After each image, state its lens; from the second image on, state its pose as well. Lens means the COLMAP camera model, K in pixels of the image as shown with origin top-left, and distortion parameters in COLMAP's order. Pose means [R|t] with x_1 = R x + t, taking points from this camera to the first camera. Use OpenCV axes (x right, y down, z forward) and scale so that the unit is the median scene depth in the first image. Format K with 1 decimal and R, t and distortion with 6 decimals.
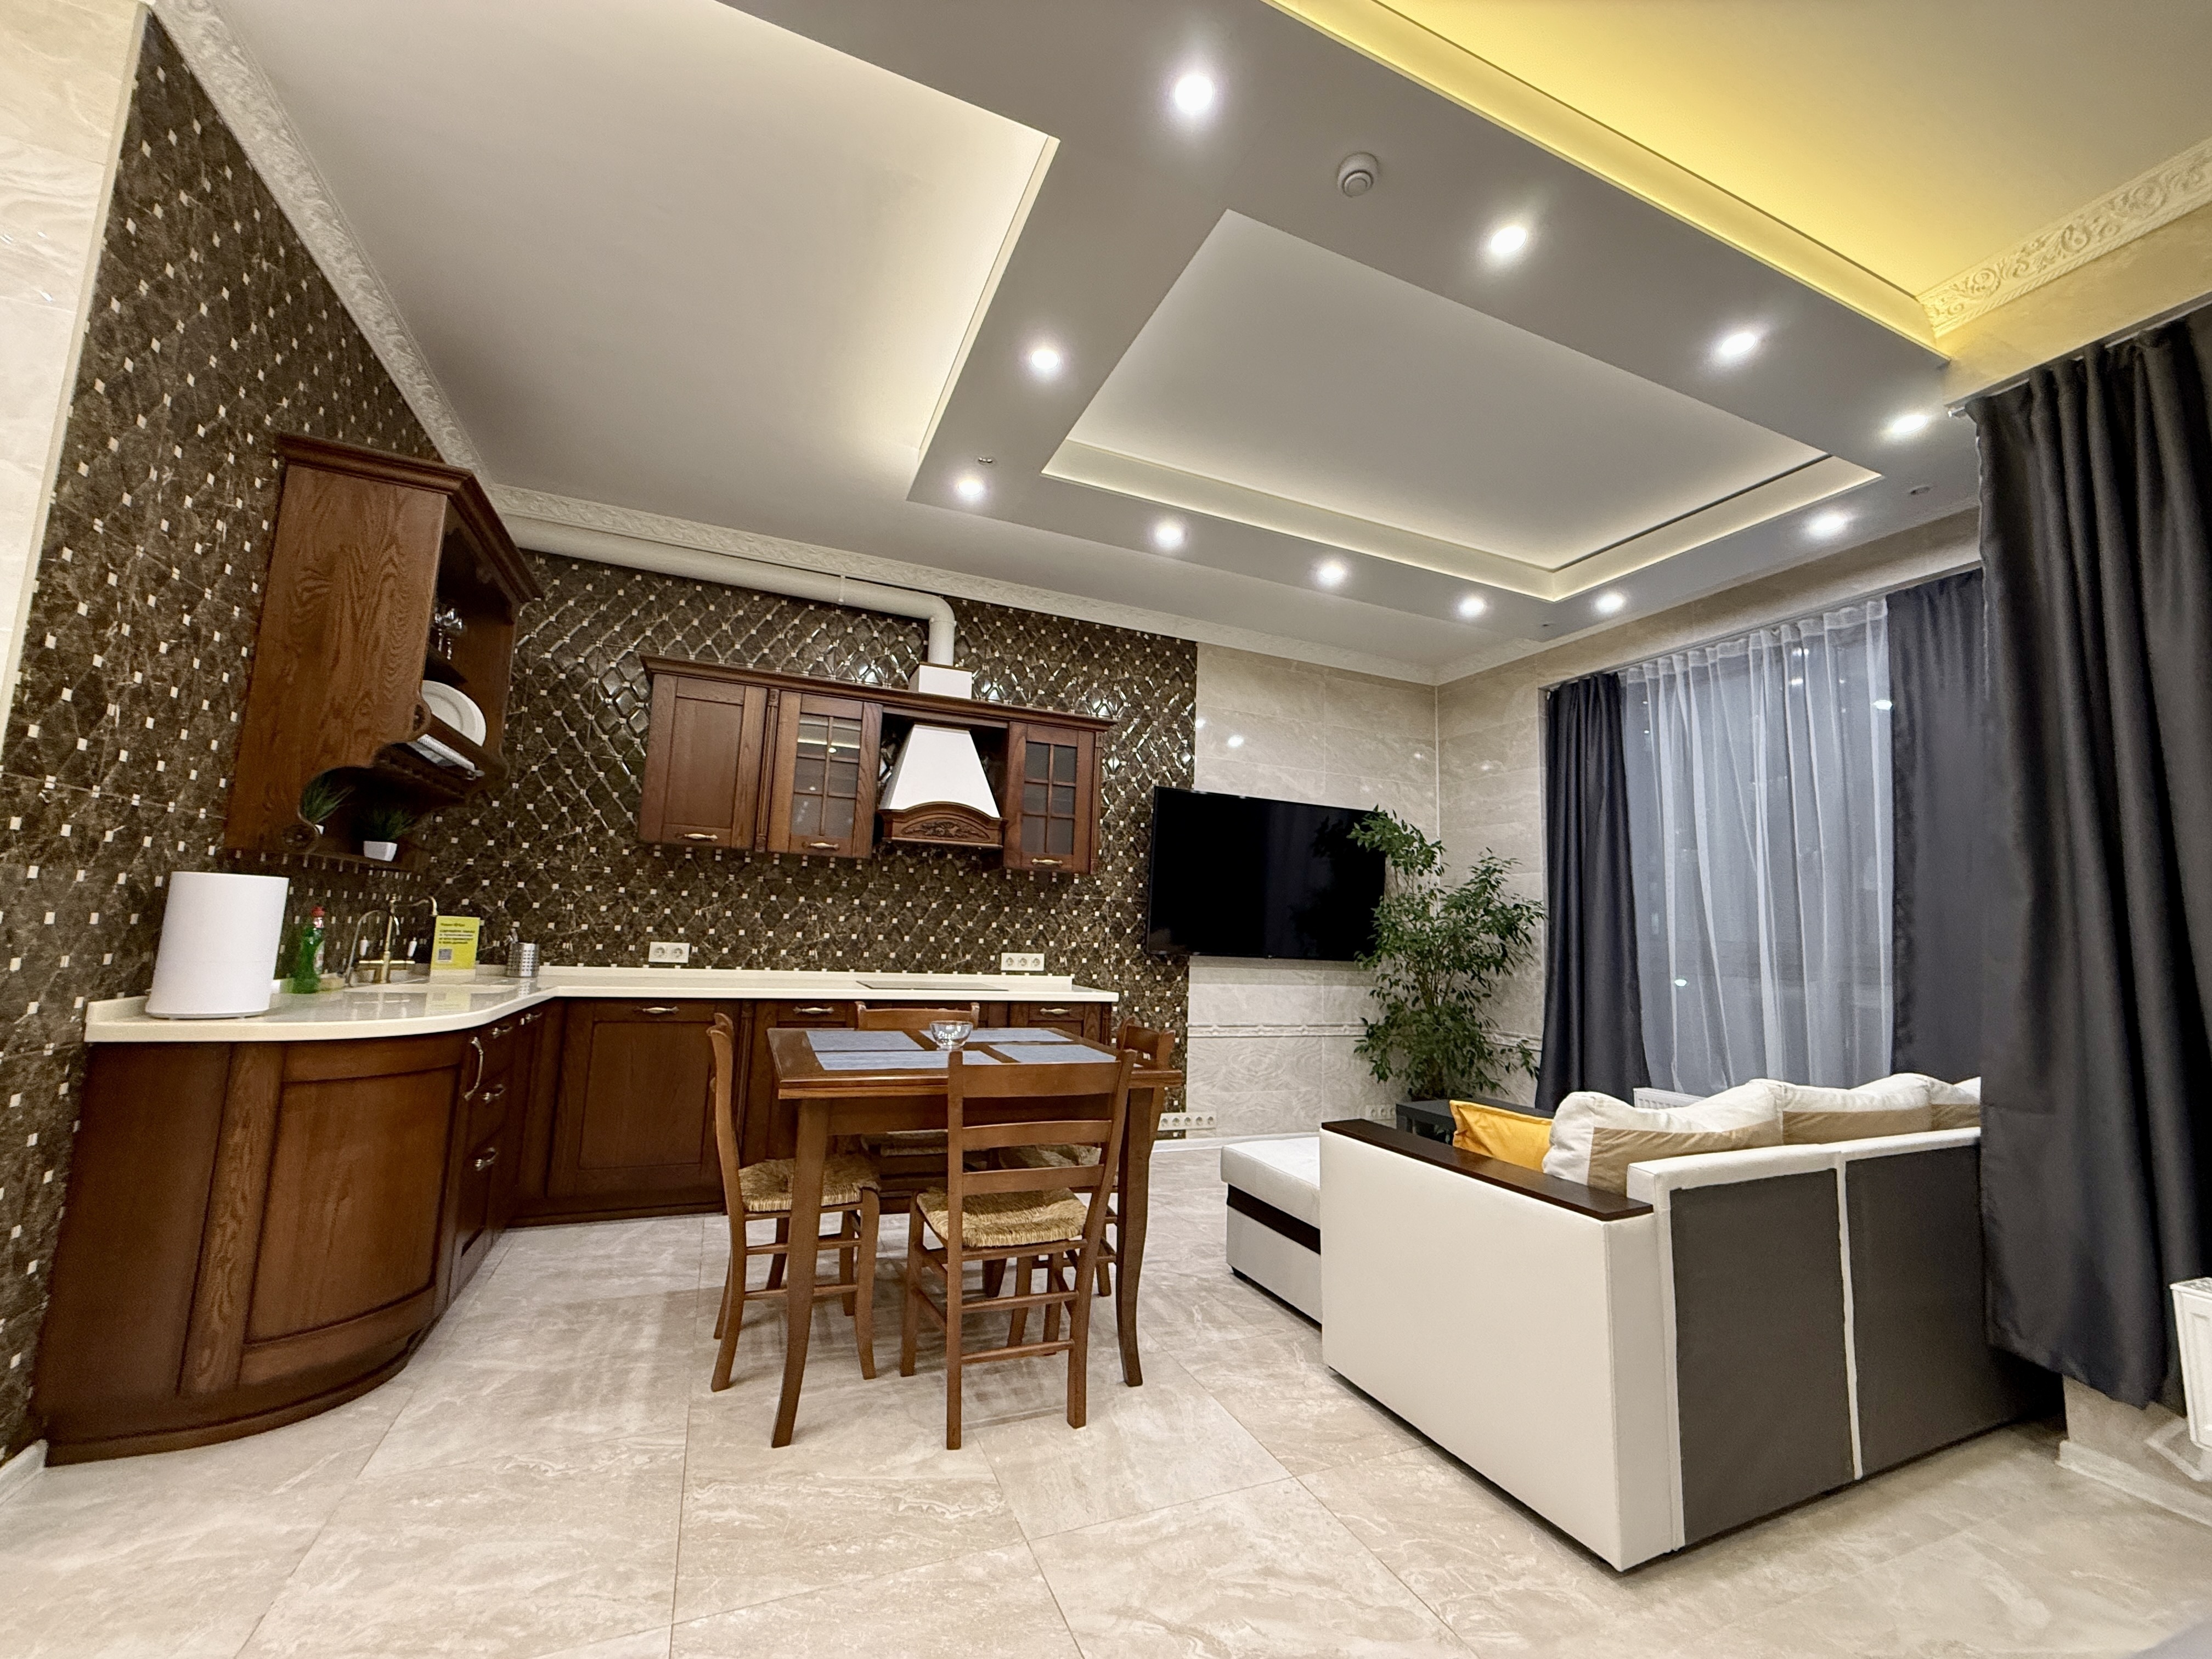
lens RADIAL K [[879.7, 0, 1099.4], [0, 879.7, 829.6], [0, 0, 1]] dist [0.000297, 0.000305]
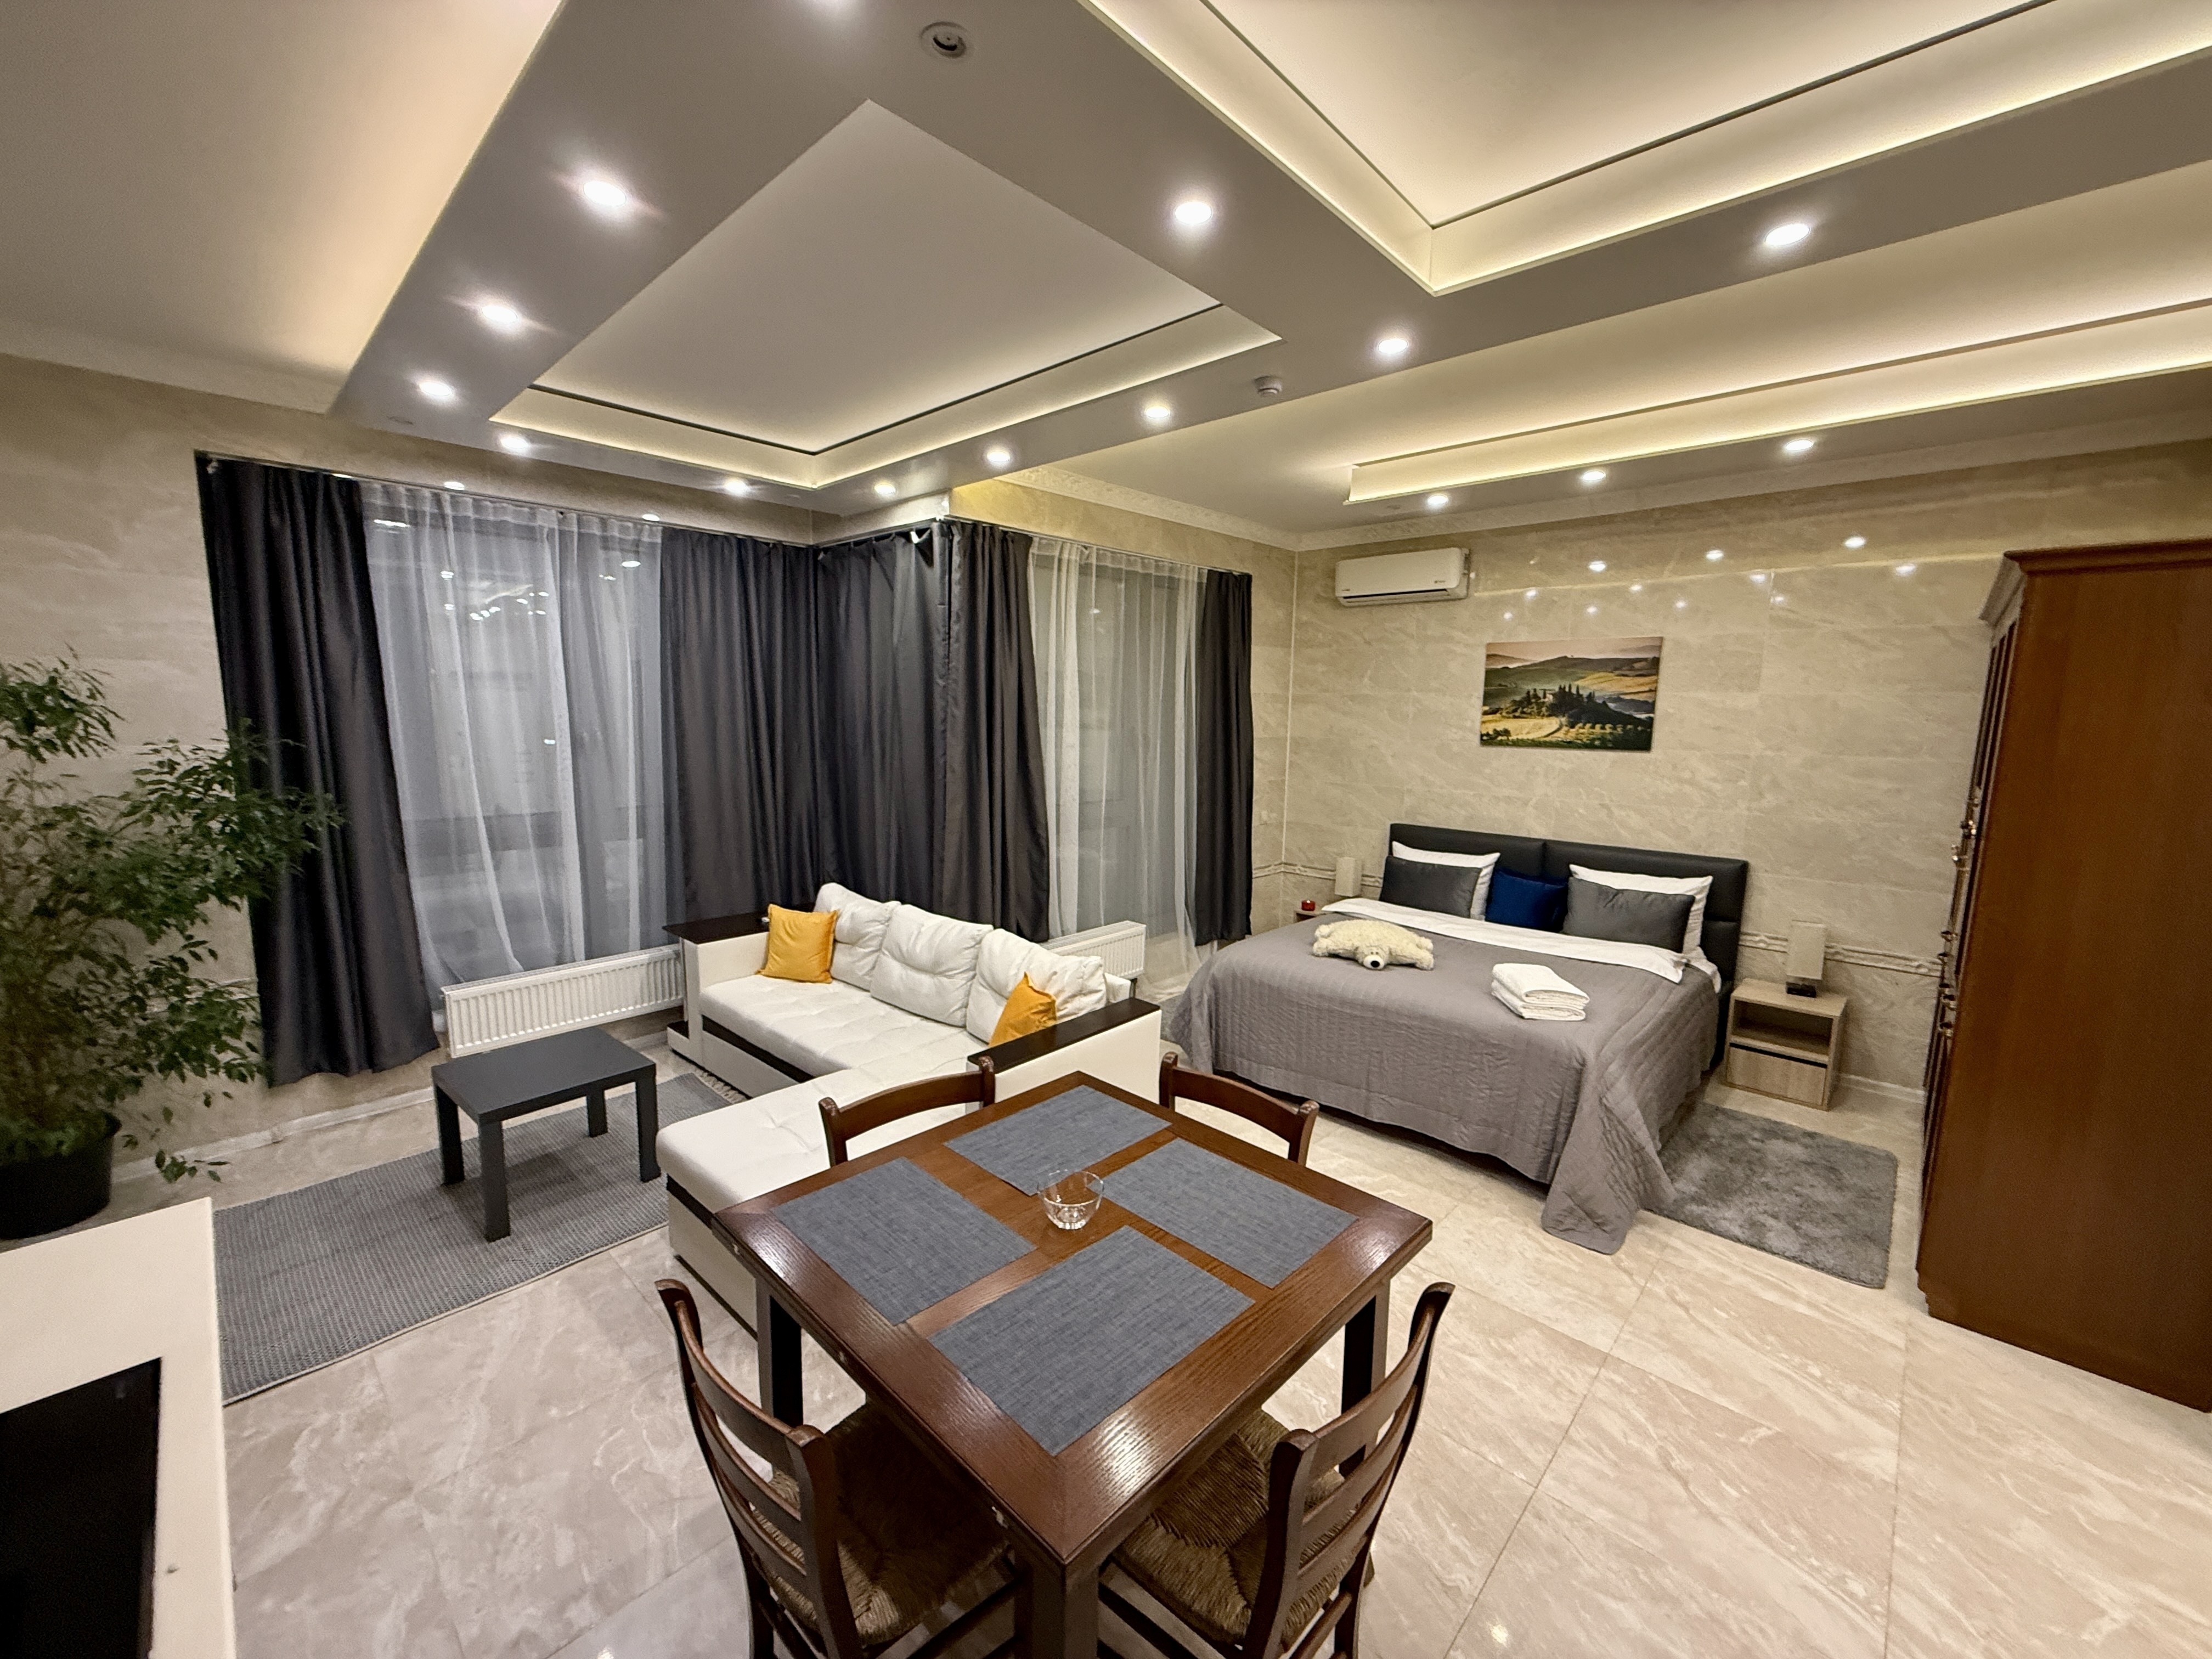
lens RADIAL K [[879.7, 0, 1100.3], [0, 879.7, 827.9], [0, 0, 1]] dist [0.000297, 0.000305]
pose [[-0.395508, -0.171296, 0.902348, -0.495651], [-0.141736, 0.982069, 0.124306, -0.087948], [-0.907460, -0.078732, -0.412695, 0.875151]]
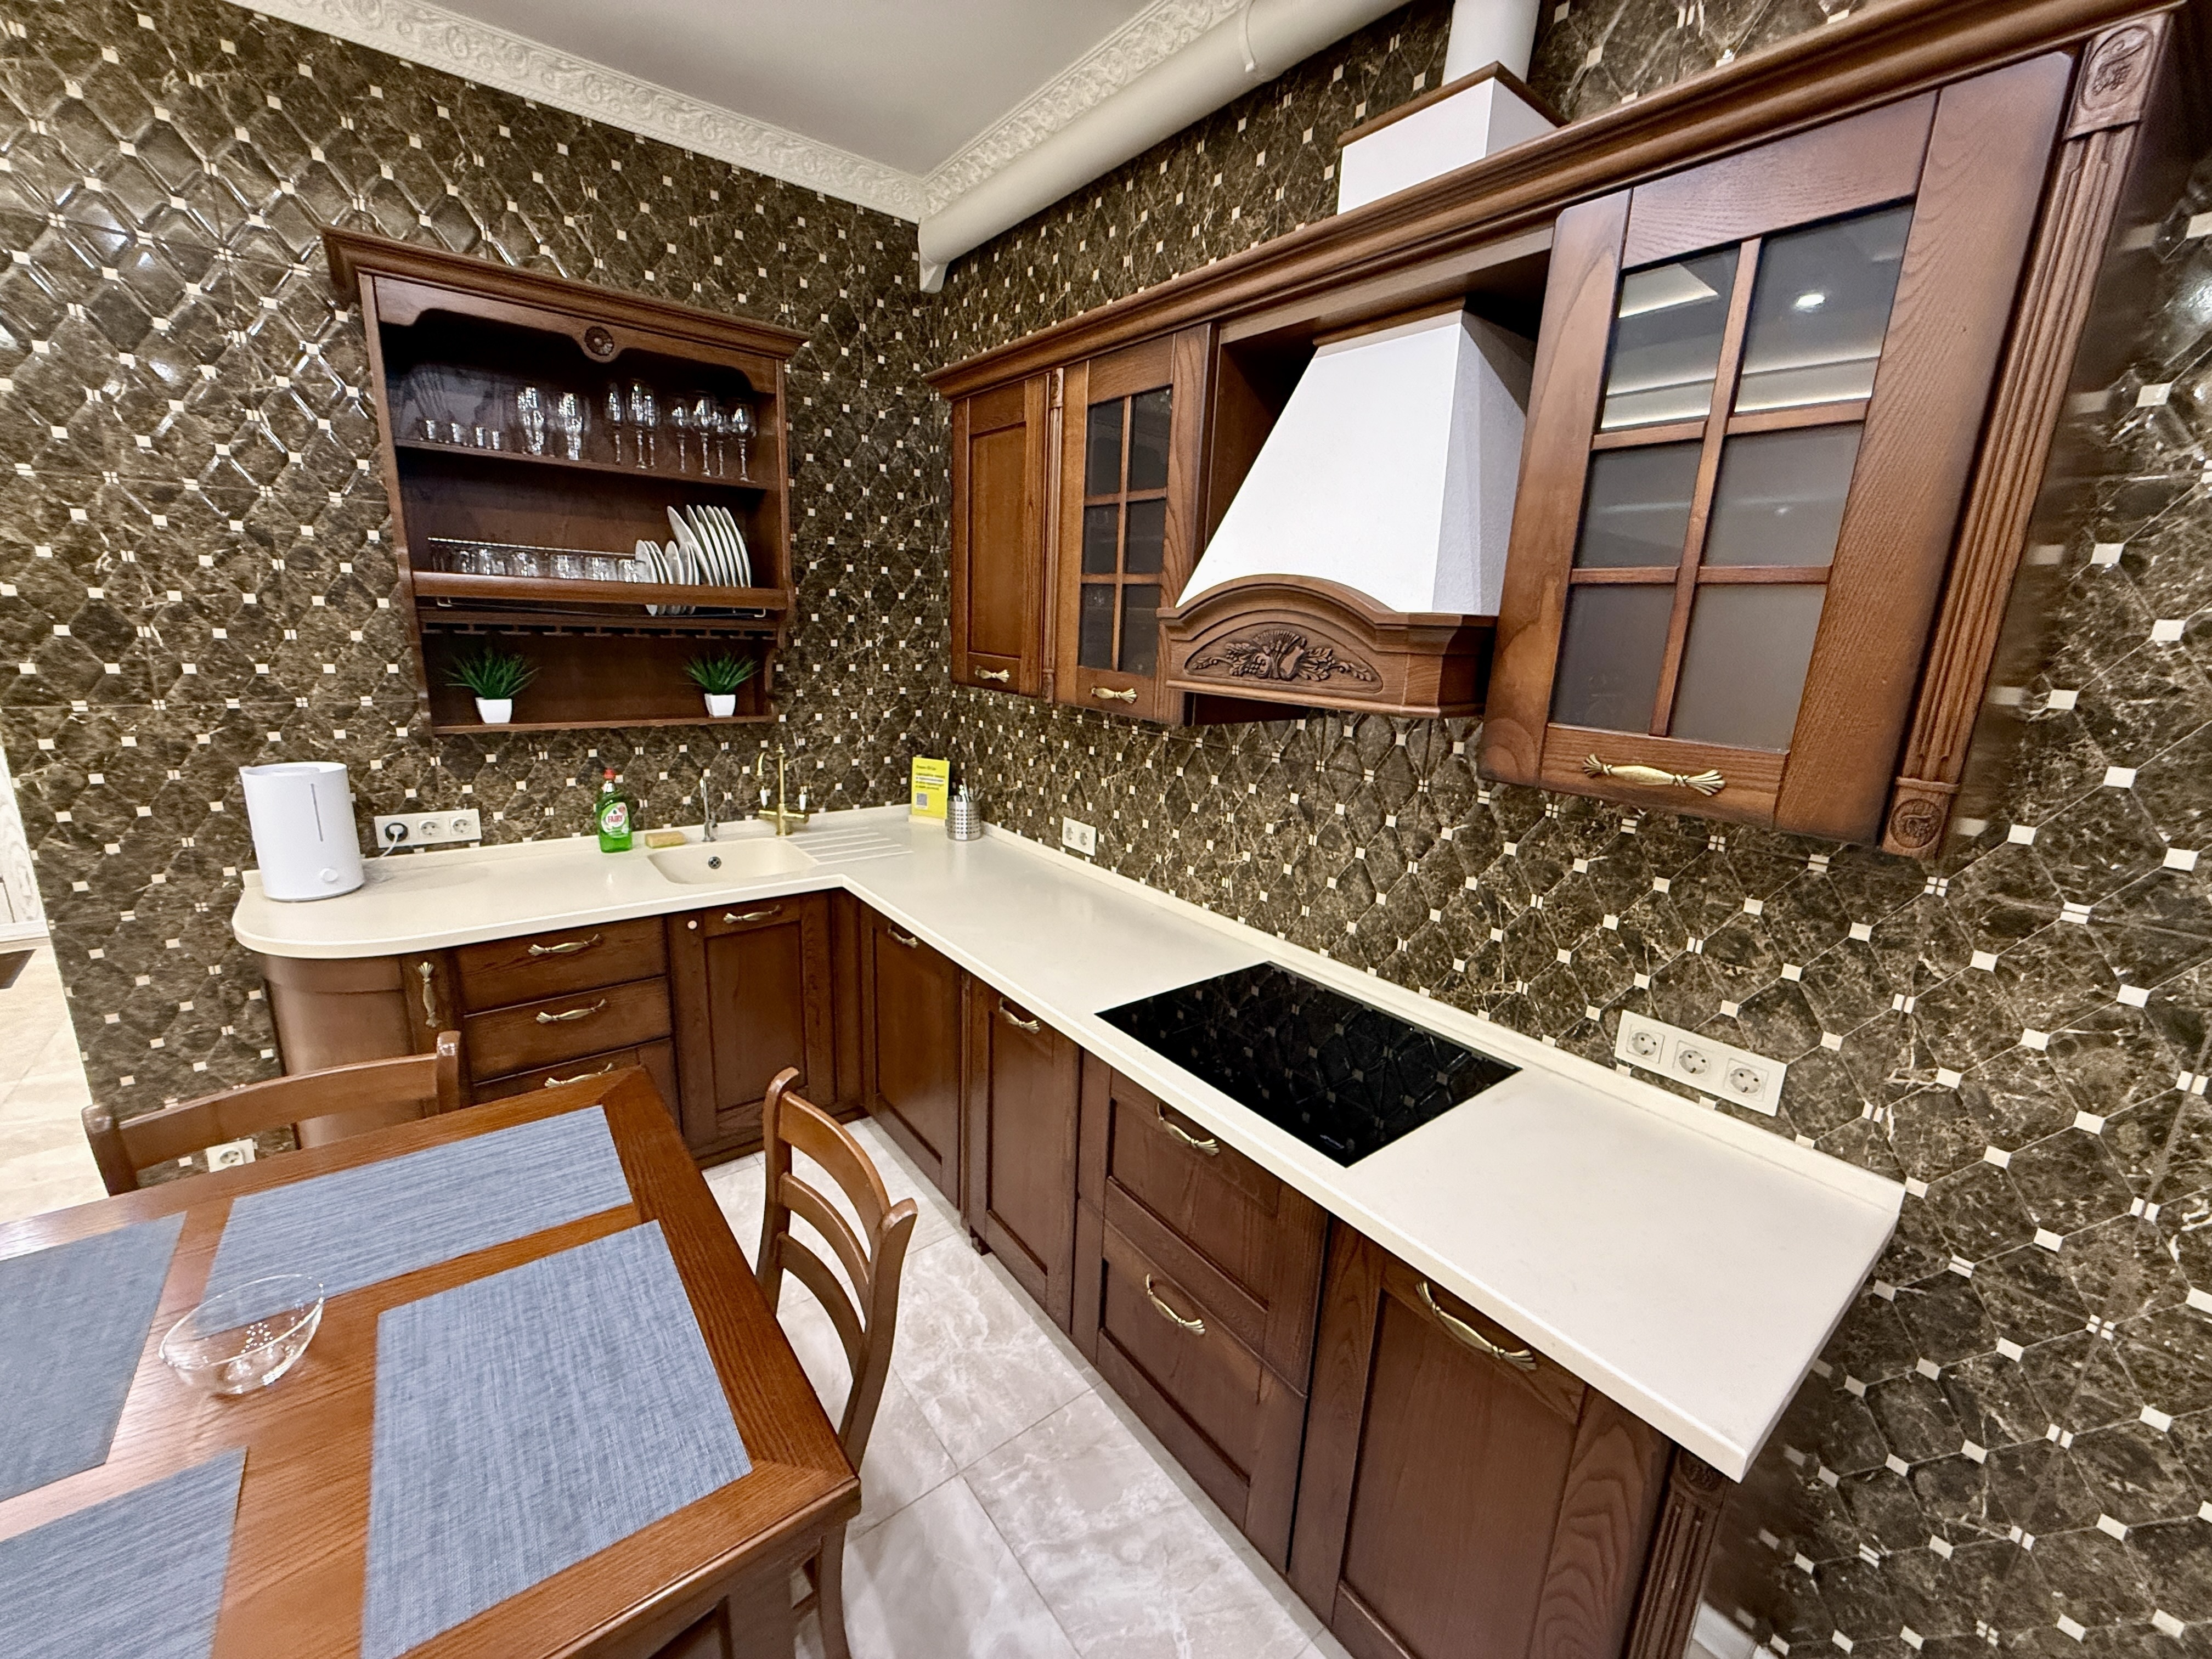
lens RADIAL K [[879.7, 0, 1097.6], [0, 879.7, 830.3], [0, 0, 1]] dist [0.000297, 0.000305]
pose [[0.265284, 0.201922, -0.942789, 0.160504], [0.084936, 0.969129, 0.231463, -0.021753], [0.960422, -0.141480, 0.239944, 0.887216]]
